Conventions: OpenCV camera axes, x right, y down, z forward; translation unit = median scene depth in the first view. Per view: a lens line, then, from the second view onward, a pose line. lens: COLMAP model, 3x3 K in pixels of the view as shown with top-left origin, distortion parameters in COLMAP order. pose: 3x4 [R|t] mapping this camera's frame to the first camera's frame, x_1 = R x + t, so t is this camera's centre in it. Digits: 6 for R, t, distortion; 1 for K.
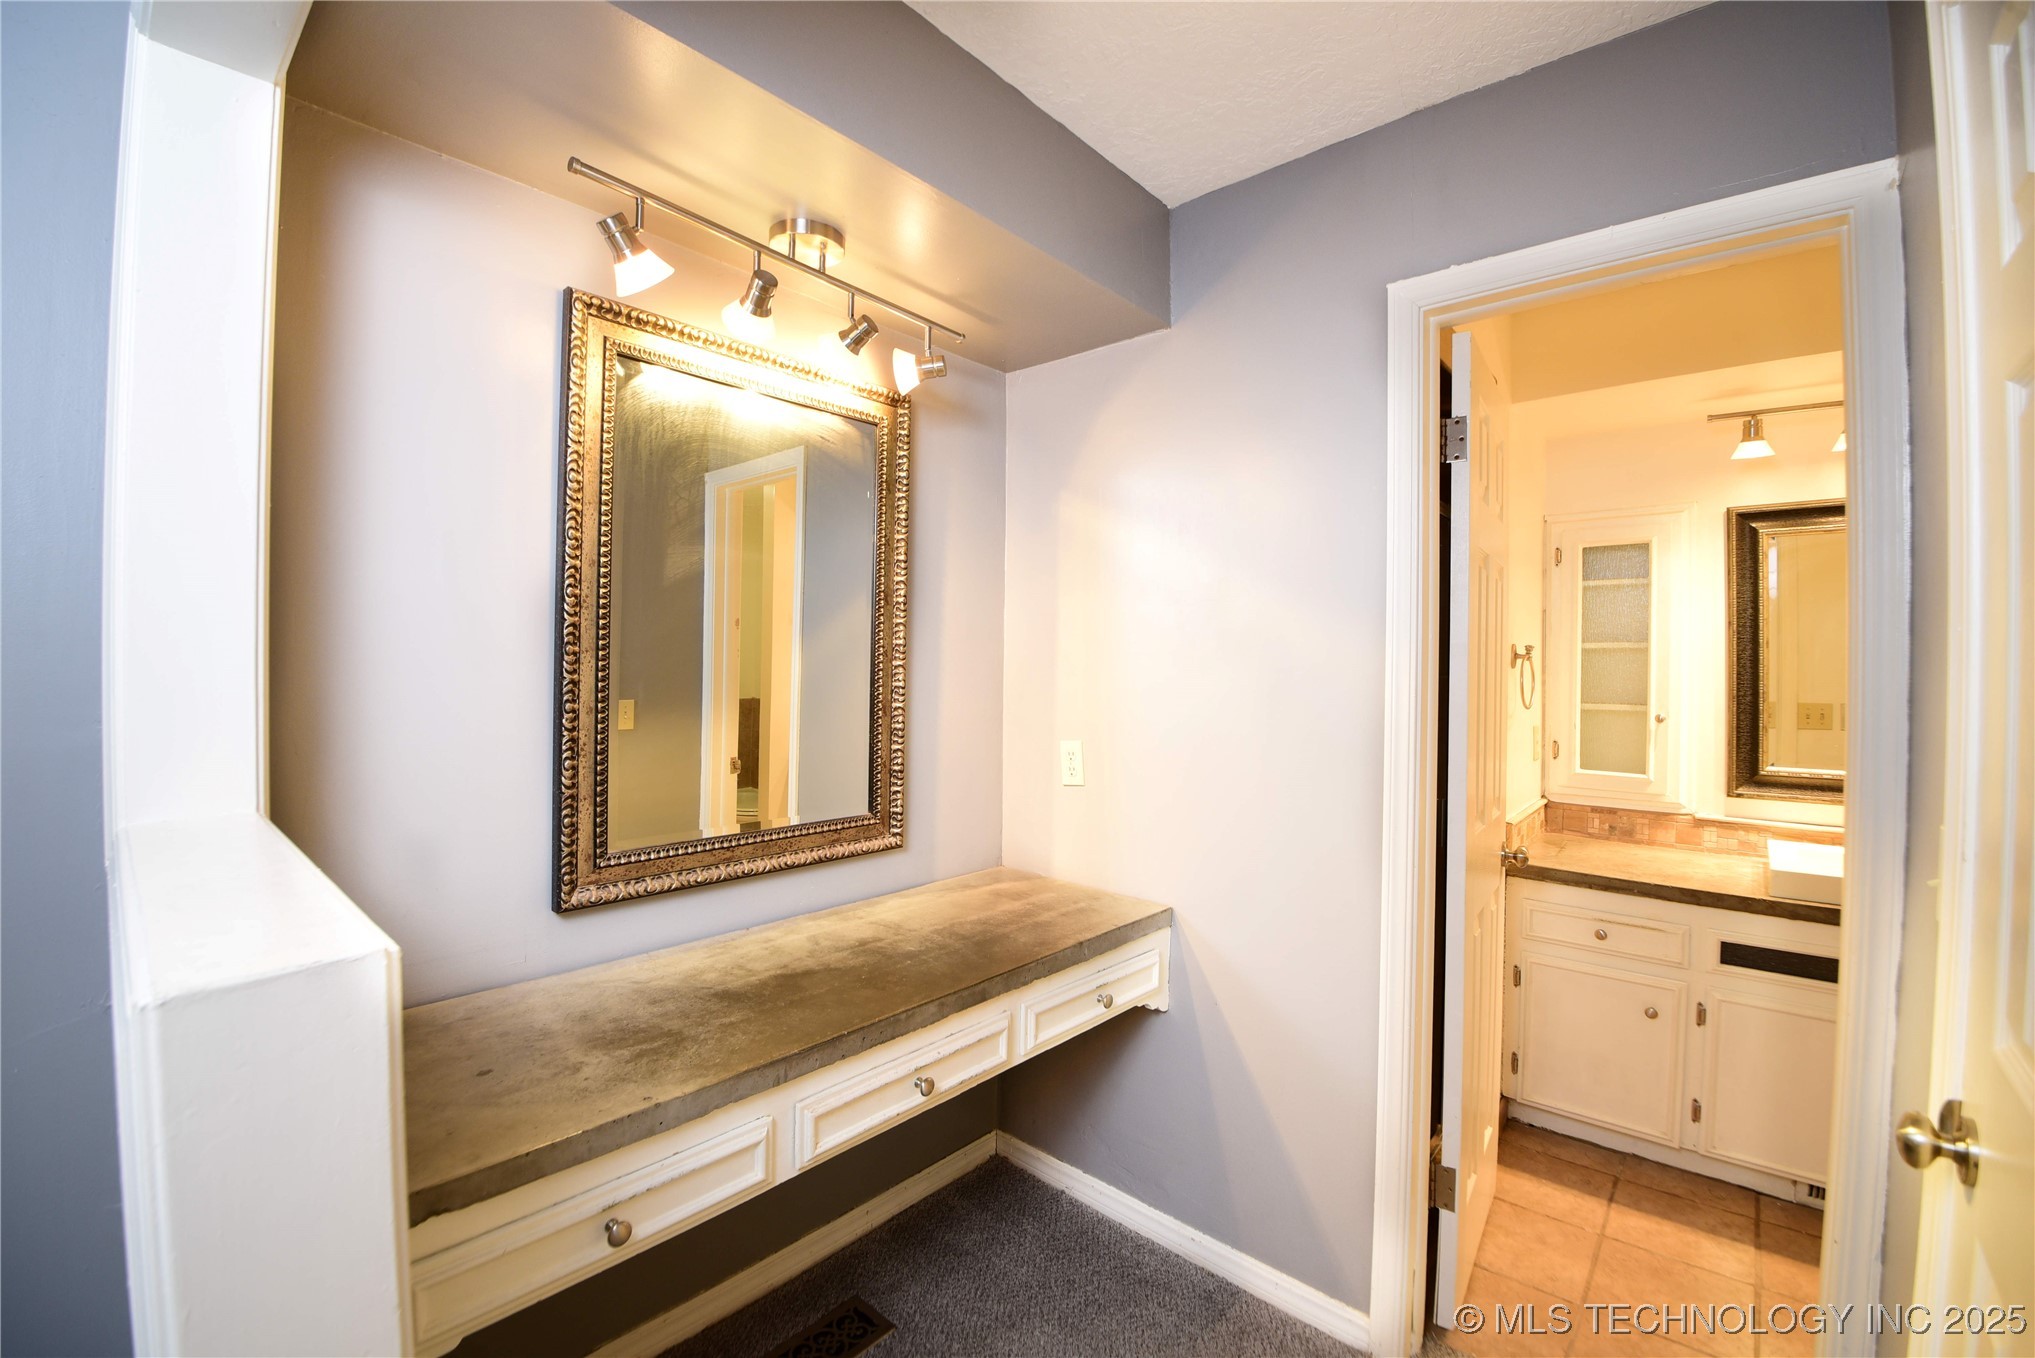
lens RADIAL K [[838.0, 0, 1019.3], [0, 838.0, 667.1], [0, 0, 1]] dist [-0.021587, -0.009886]
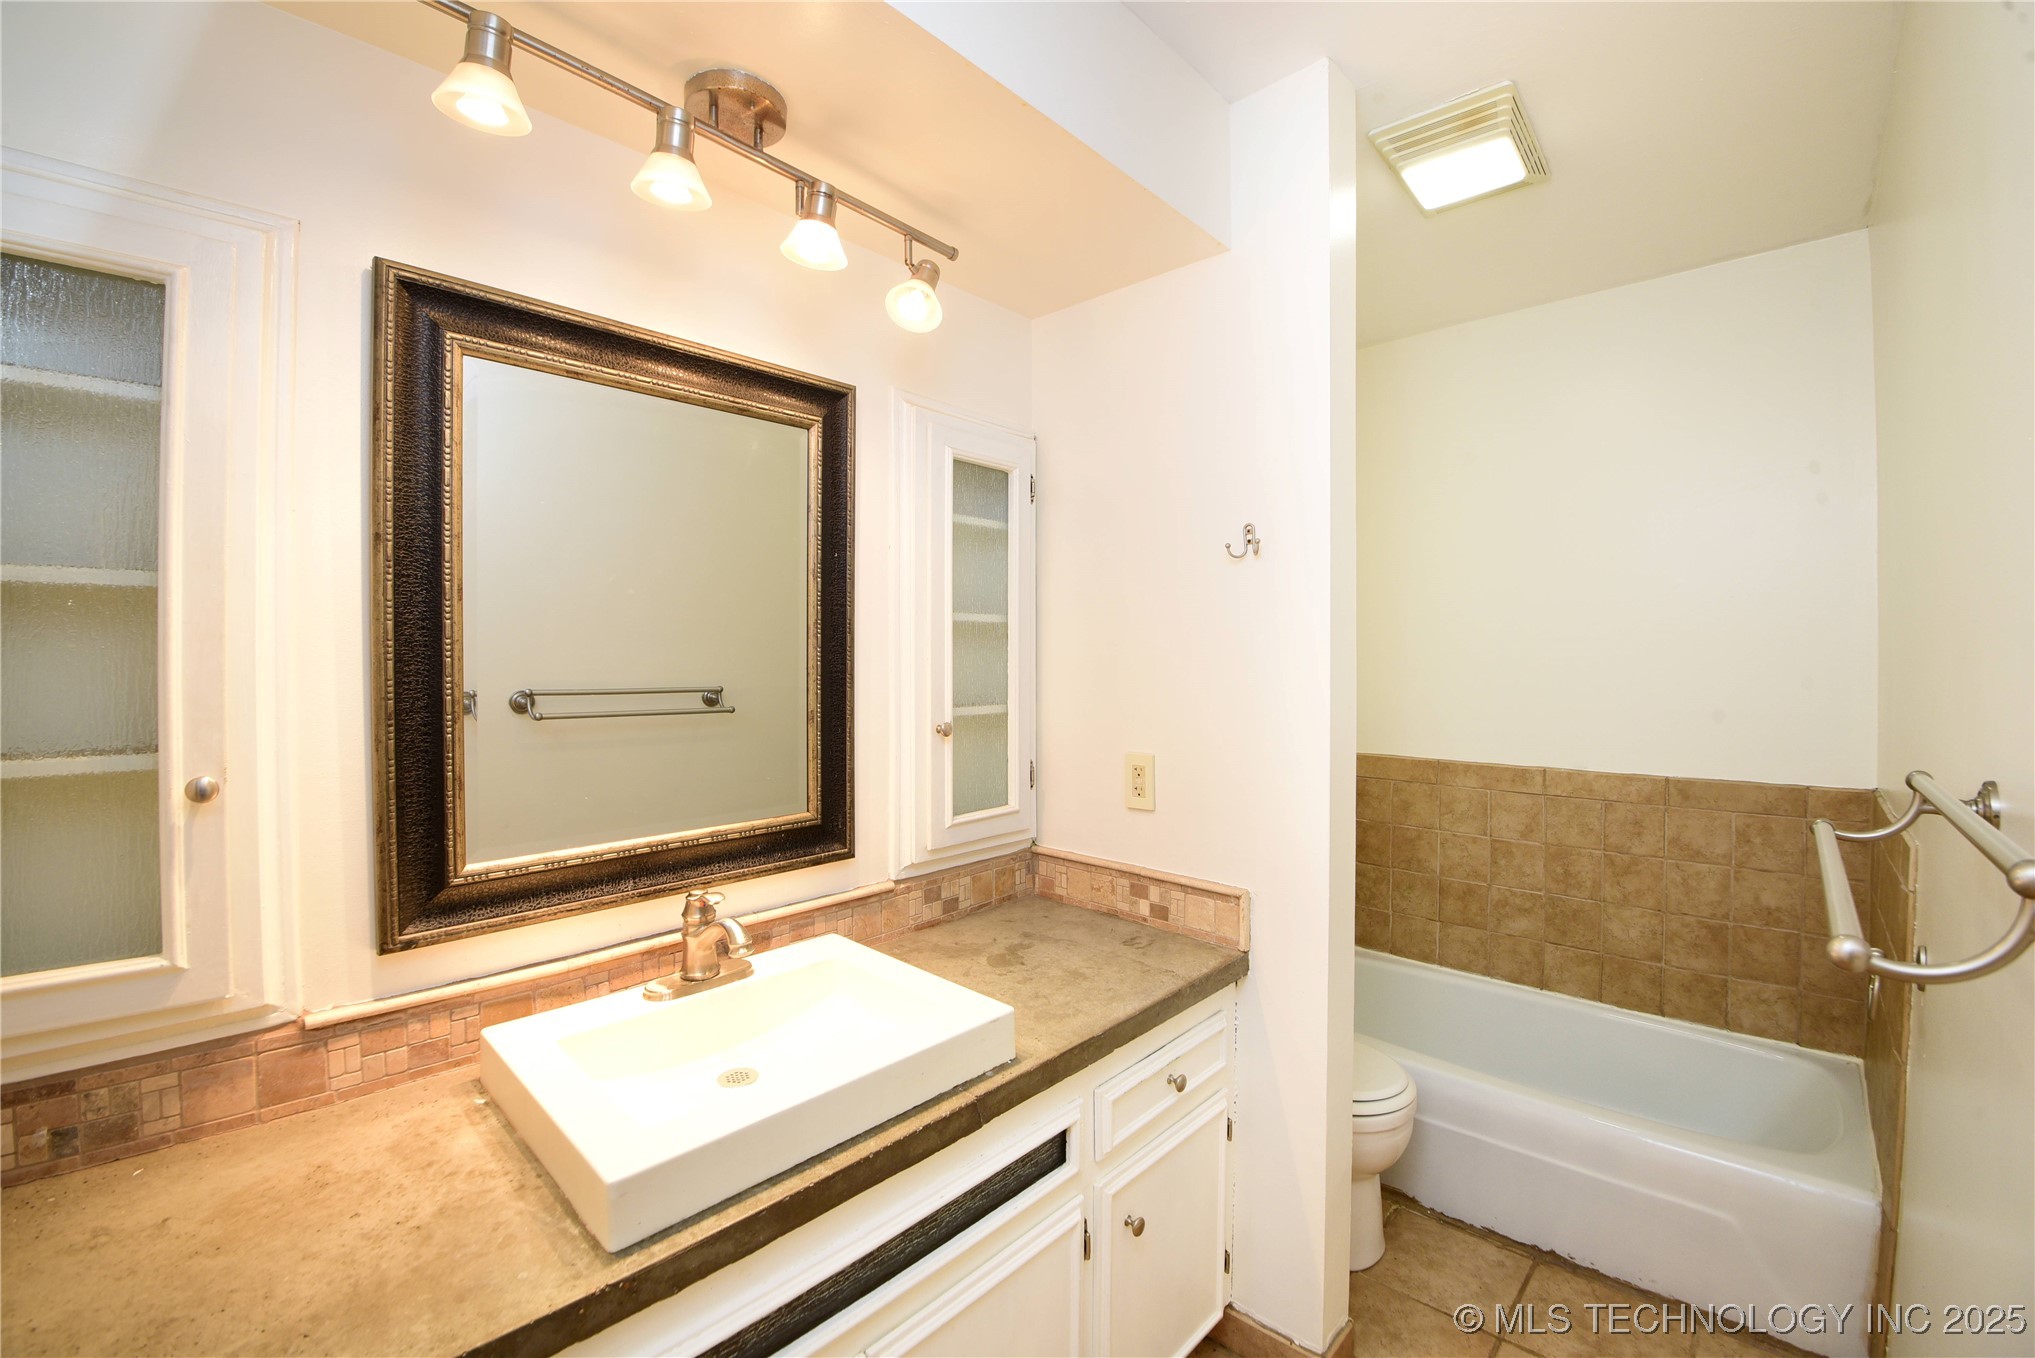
lens RADIAL K [[838.0, 0, 1019.3], [0, 838.0, 667.1], [0, 0, 1]] dist [-0.021587, -0.009886]
pose [[0.035921, -0.018209, 0.999189, 0.464345], [0.002219, 0.999833, 0.018141, 0.005148], [-0.999352, 0.001566, 0.035955, 0.664535]]
